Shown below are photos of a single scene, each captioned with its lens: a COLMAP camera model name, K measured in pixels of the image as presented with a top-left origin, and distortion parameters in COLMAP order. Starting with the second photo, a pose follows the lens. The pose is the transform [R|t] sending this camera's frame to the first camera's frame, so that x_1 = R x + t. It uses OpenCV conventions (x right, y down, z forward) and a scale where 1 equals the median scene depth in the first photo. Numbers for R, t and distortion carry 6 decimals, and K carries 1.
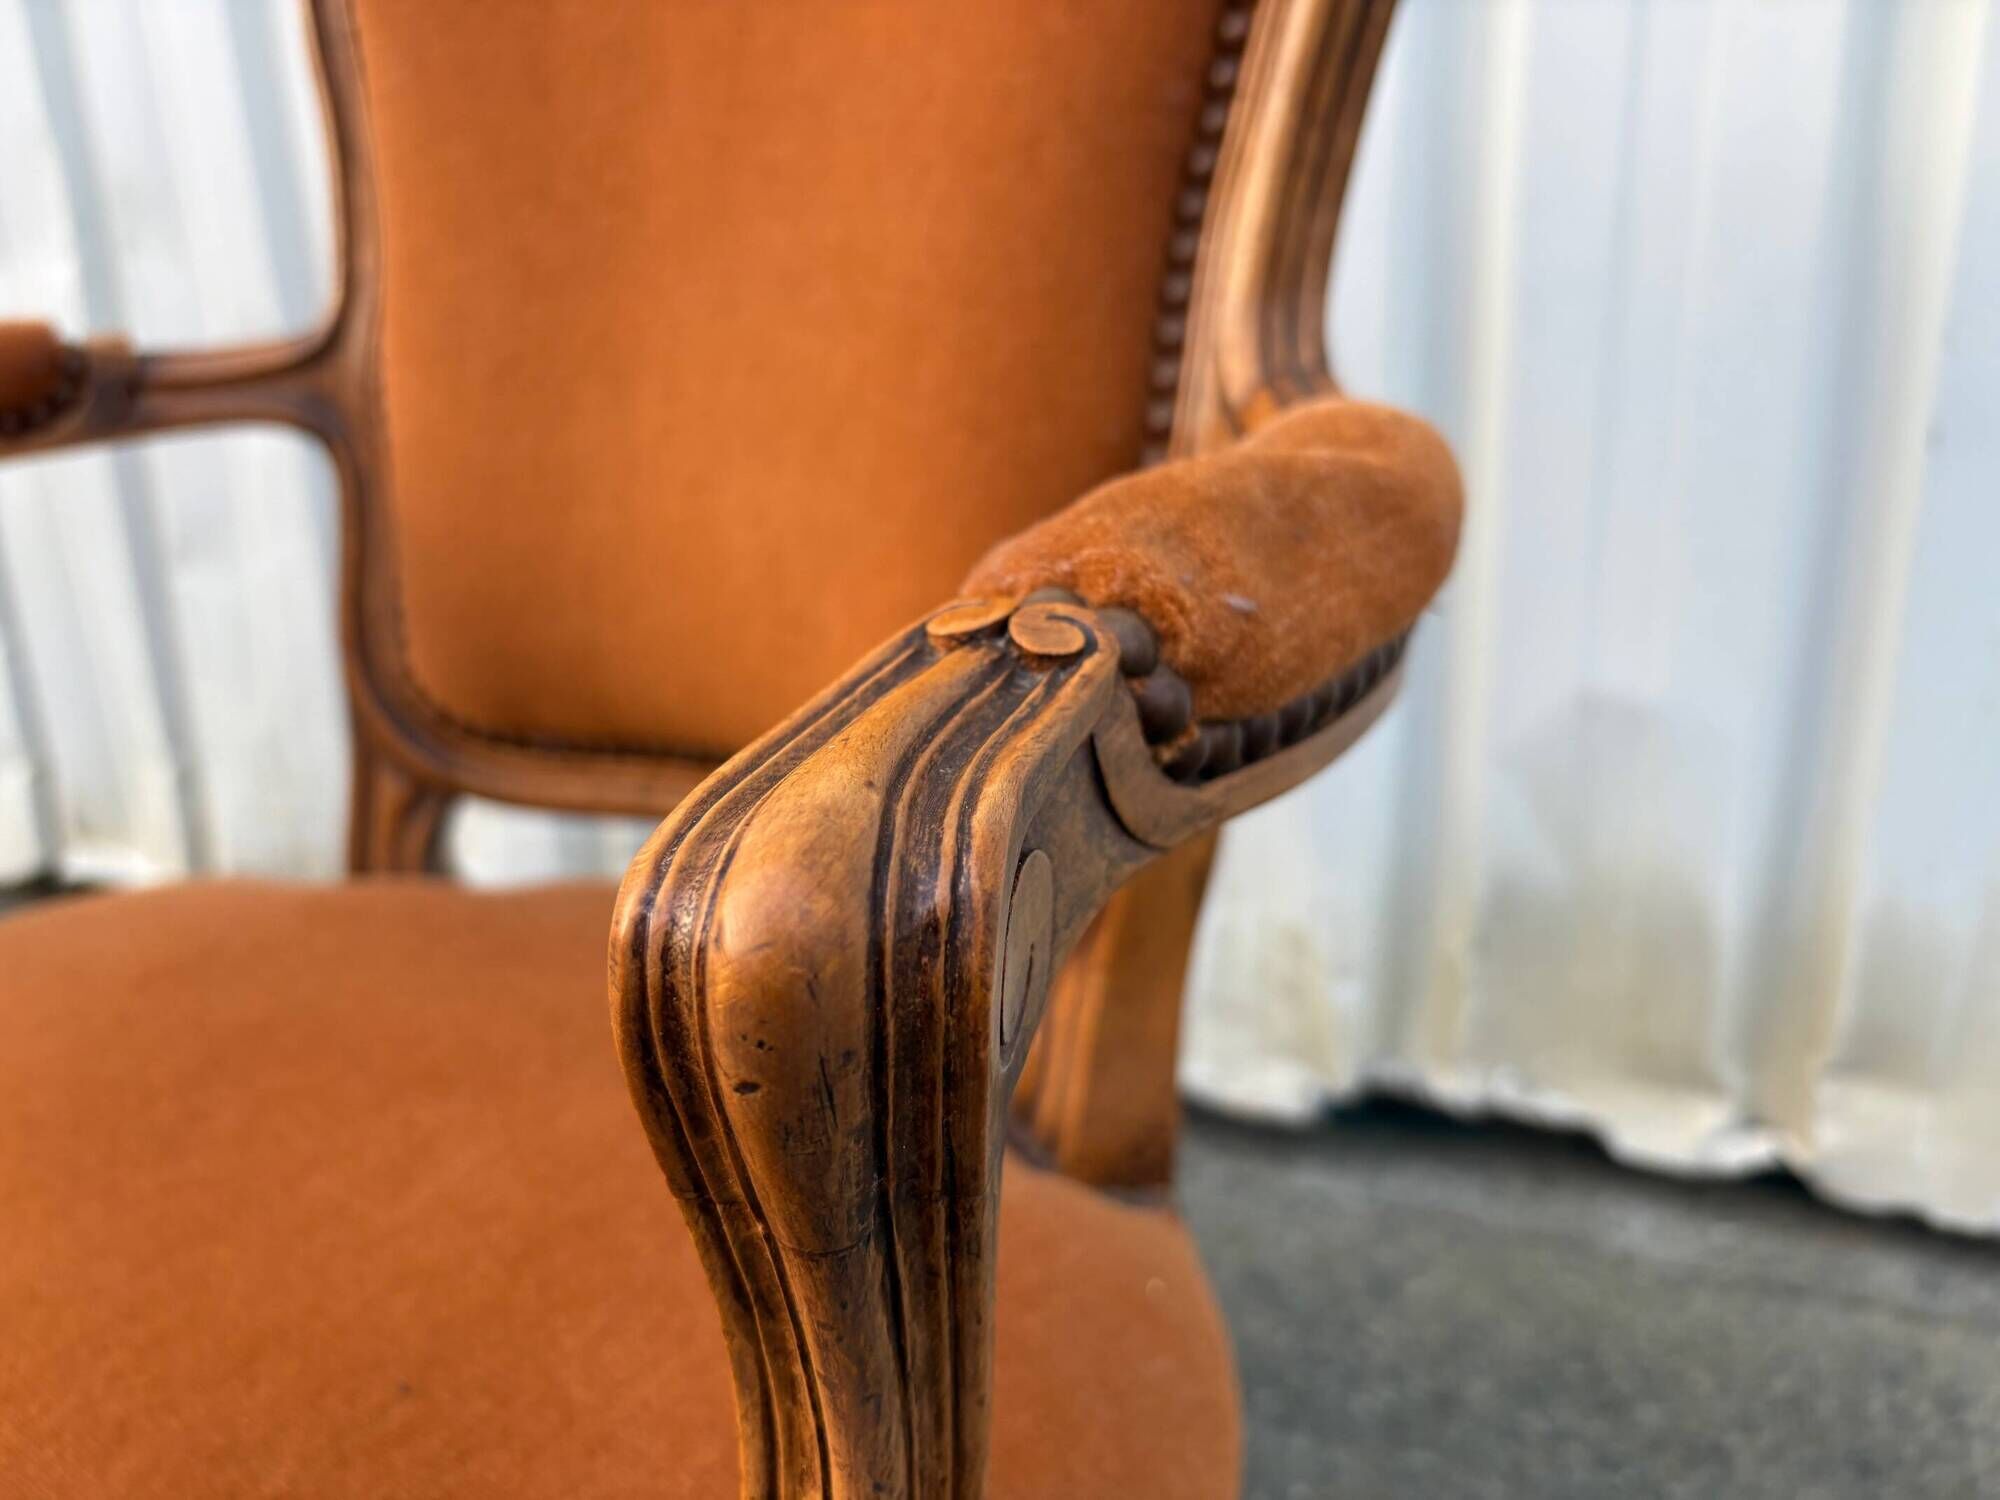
lens RADIAL K [[1593.5, 0, 1000.6], [0, 1593.5, 725.3], [0, 0, 1]] dist [-0.017832, -0.006256]
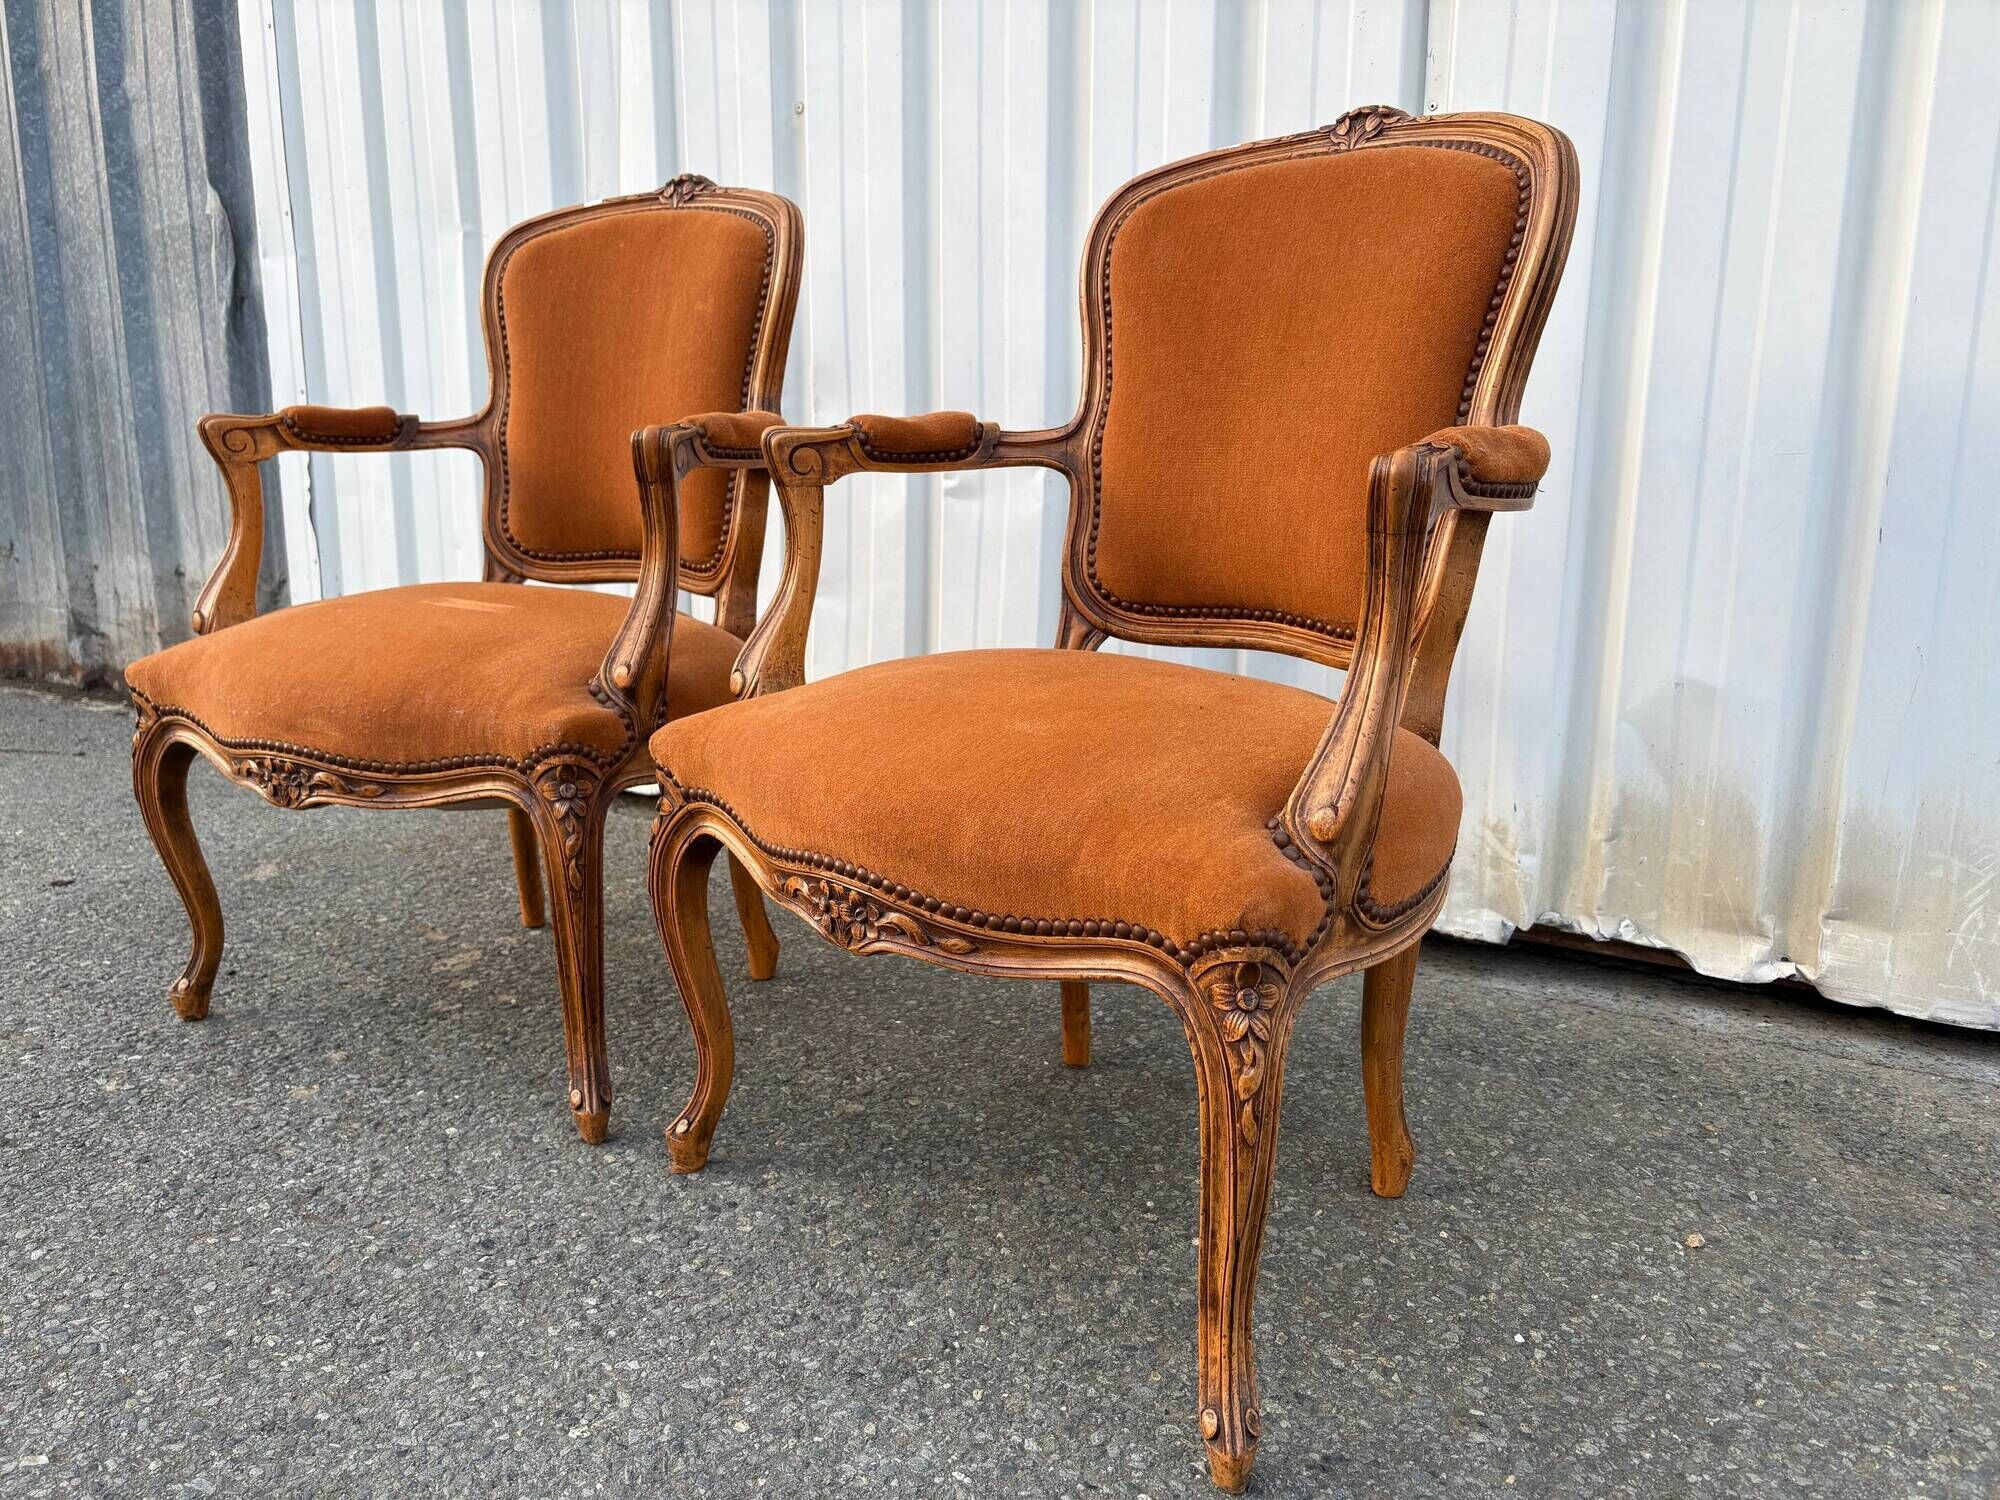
lens RADIAL K [[1545.8, 0, 998.0], [0, 1545.8, 746.5], [0, 0, 1]] dist [0.028836, -0.042486]
pose [[0.985907, 0.075416, -0.149330, -0.118420], [-0.092819, 0.989225, -0.113219, 0.341207], [0.139183, 0.125484, 0.982284, -0.833894]]
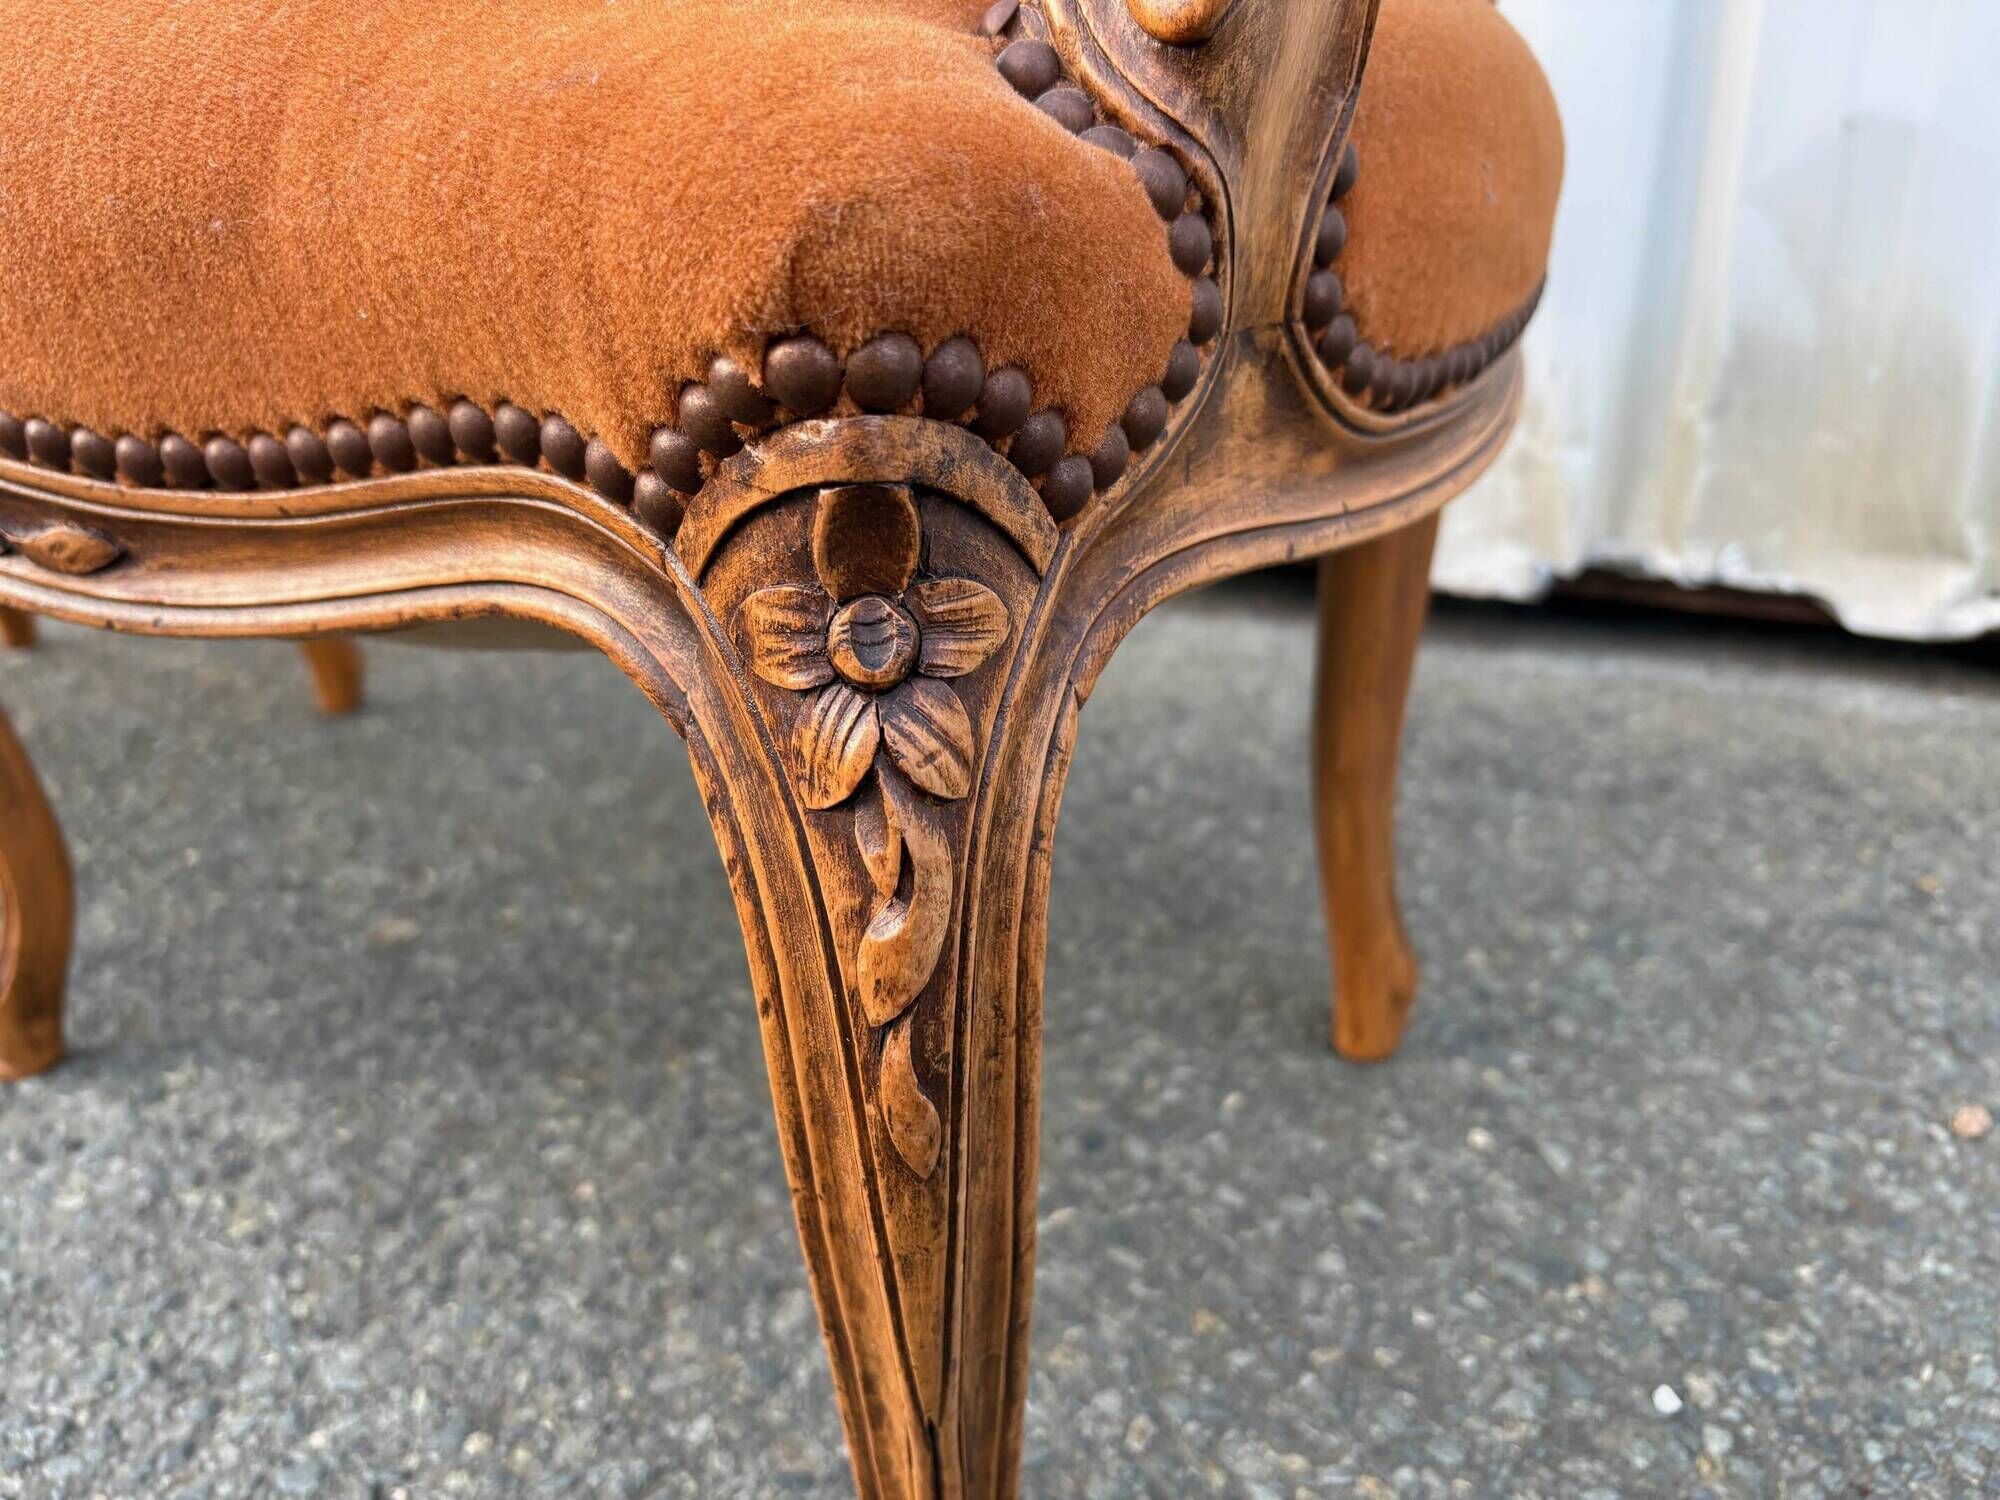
lens RADIAL K [[1545.8, 0, 995.3], [0, 1545.8, 742.5], [0, 0, 1]] dist [0.028836, -0.042486]
pose [[0.993158, 0.051083, -0.105010, -0.049585], [-0.045925, 0.997644, 0.050967, 0.377402], [0.107366, -0.045795, 0.993164, -0.054244]]
